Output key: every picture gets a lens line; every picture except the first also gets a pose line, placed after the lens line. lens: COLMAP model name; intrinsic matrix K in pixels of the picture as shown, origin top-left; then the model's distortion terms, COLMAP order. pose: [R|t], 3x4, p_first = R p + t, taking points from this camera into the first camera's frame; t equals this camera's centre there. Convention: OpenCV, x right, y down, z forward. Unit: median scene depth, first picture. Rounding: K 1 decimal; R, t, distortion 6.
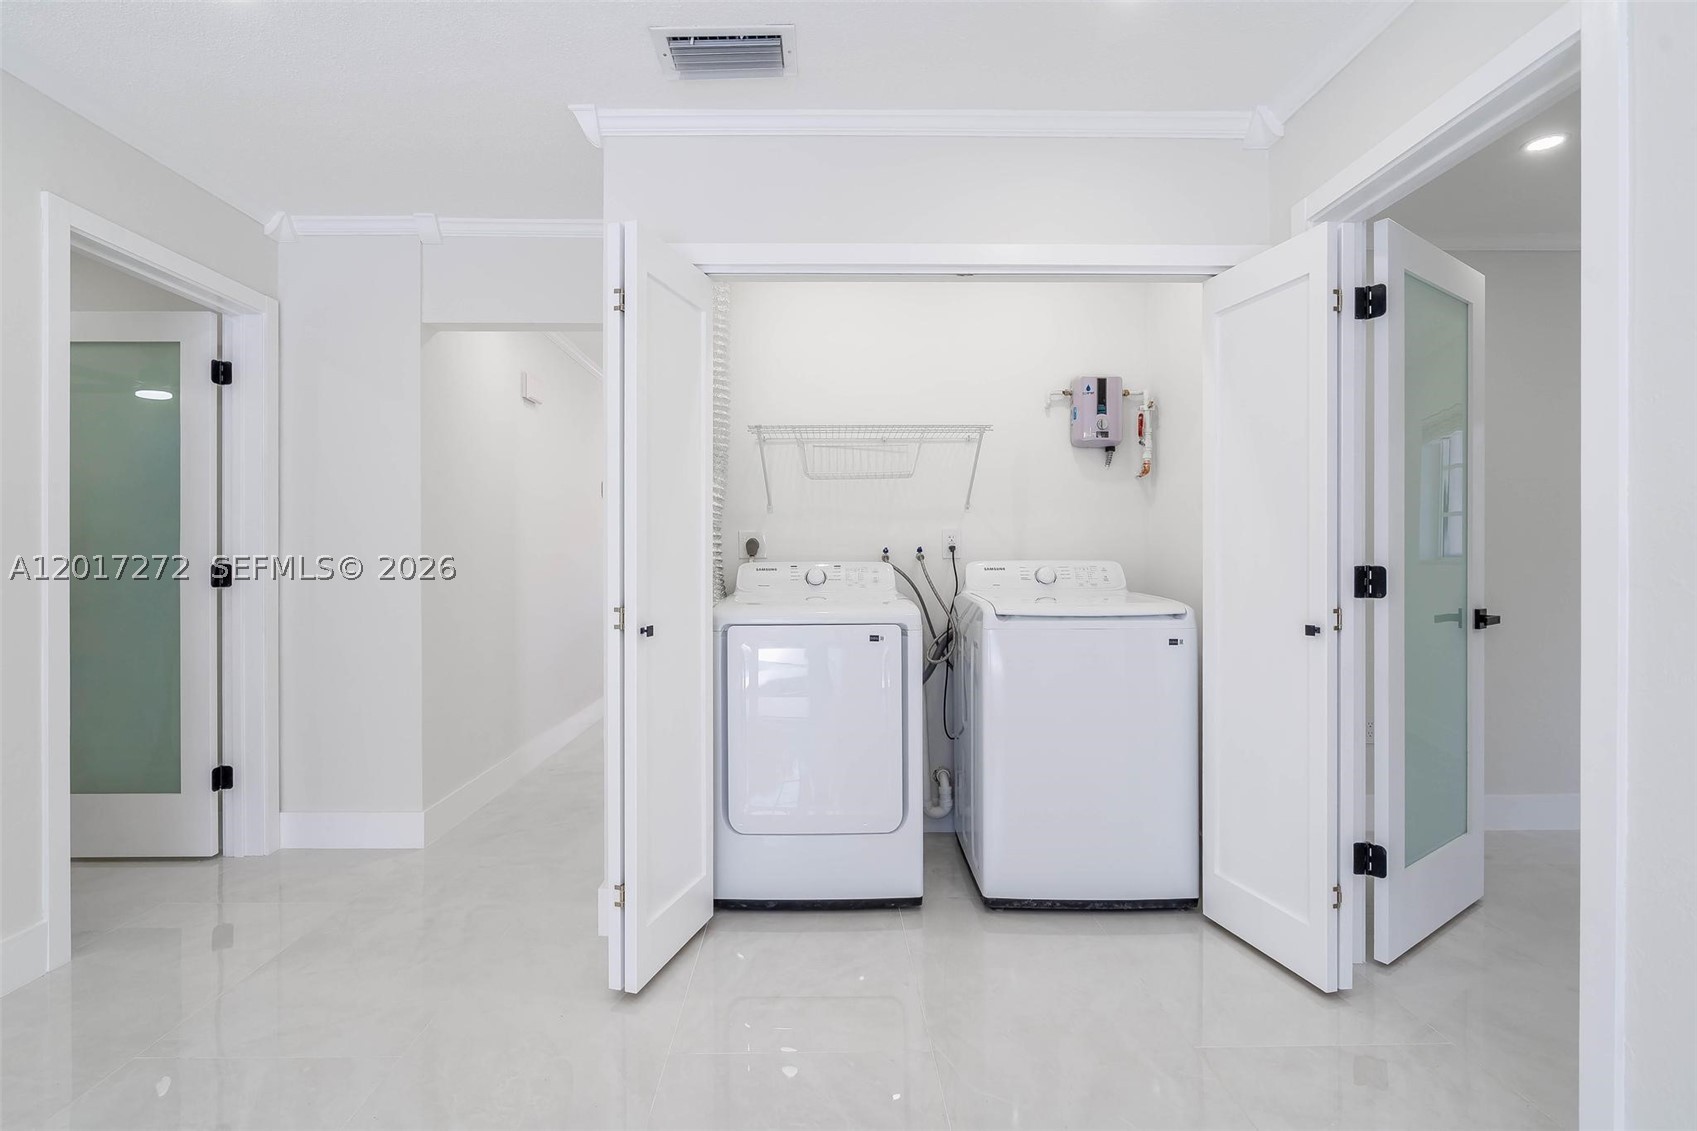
lens RADIAL K [[759.8, 0, 846.4], [0, 759.8, 547.9], [0, 0, 1]] dist [-0.001023, -0.000327]
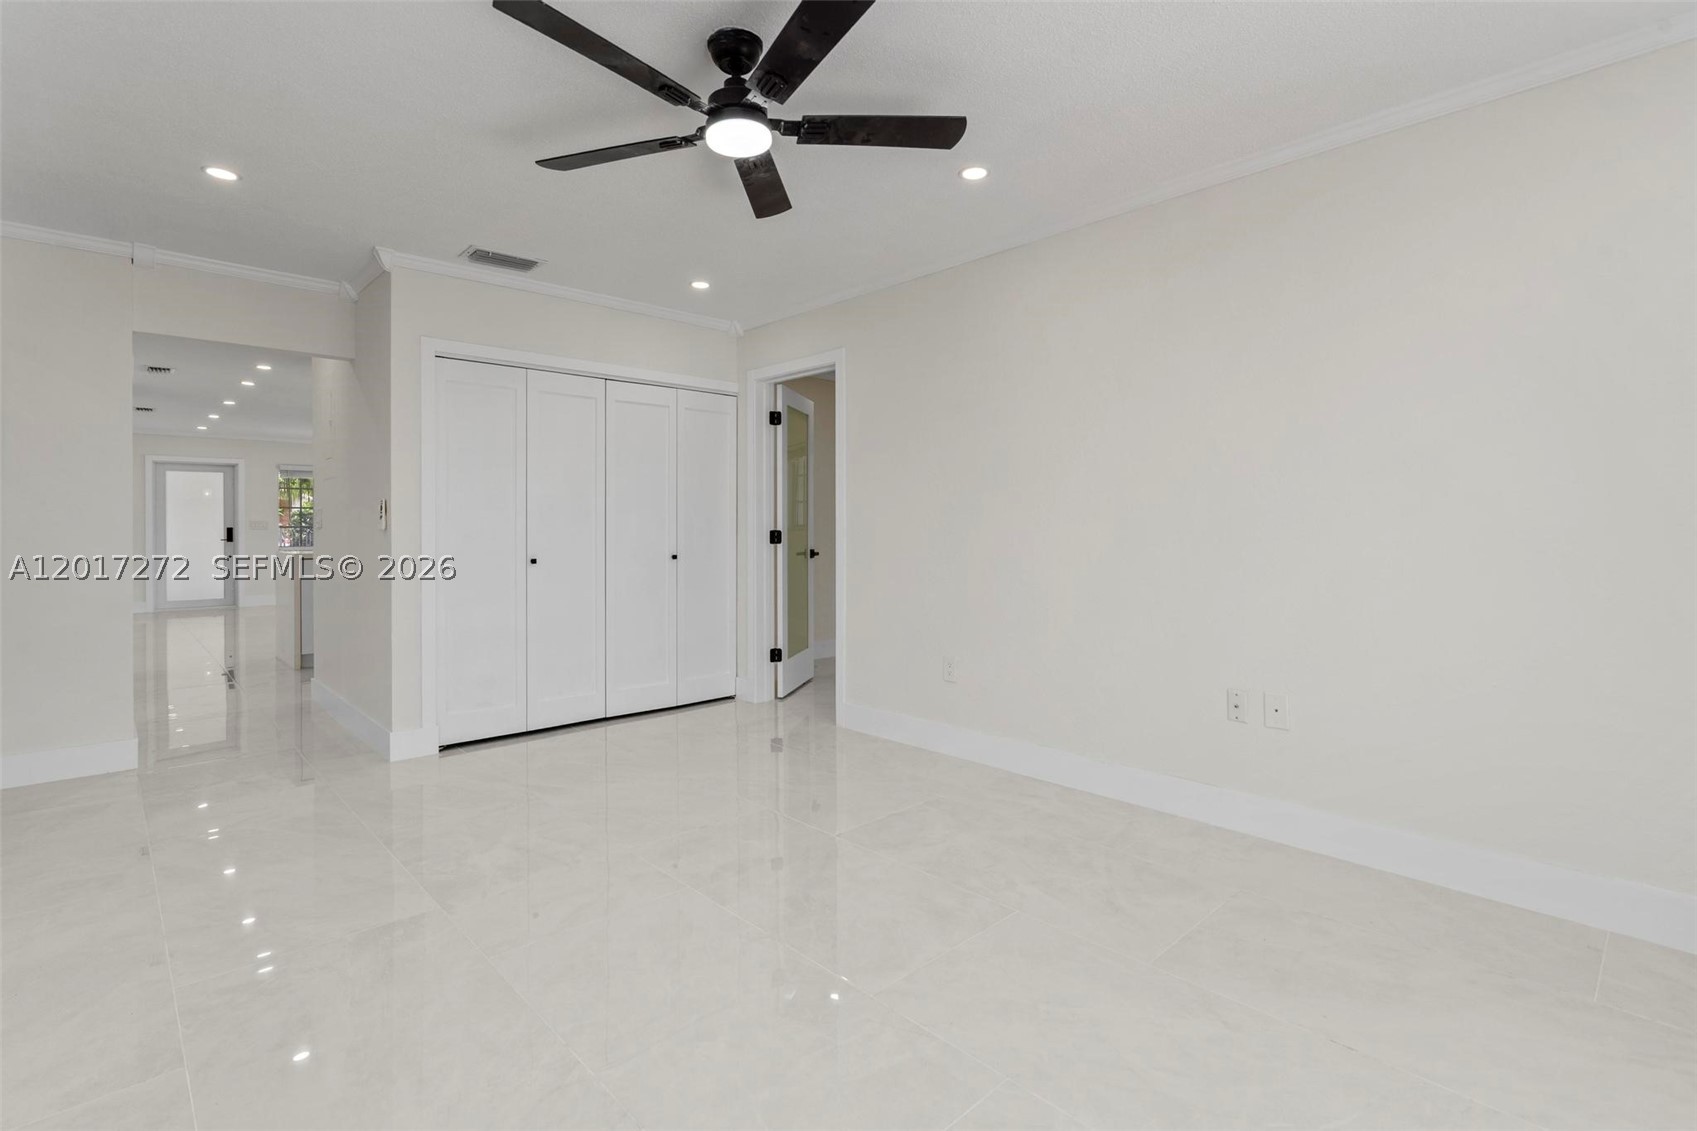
lens RADIAL K [[761.5, 0, 849.0], [0, 761.5, 531.9], [0, 0, 1]] dist [-0.000713, -0.000118]
pose [[0.737951, -0.011933, 0.674749, -0.718247], [0.000079, 0.999845, 0.017596, -0.012985], [-0.674854, -0.012931, 0.737838, -0.874326]]
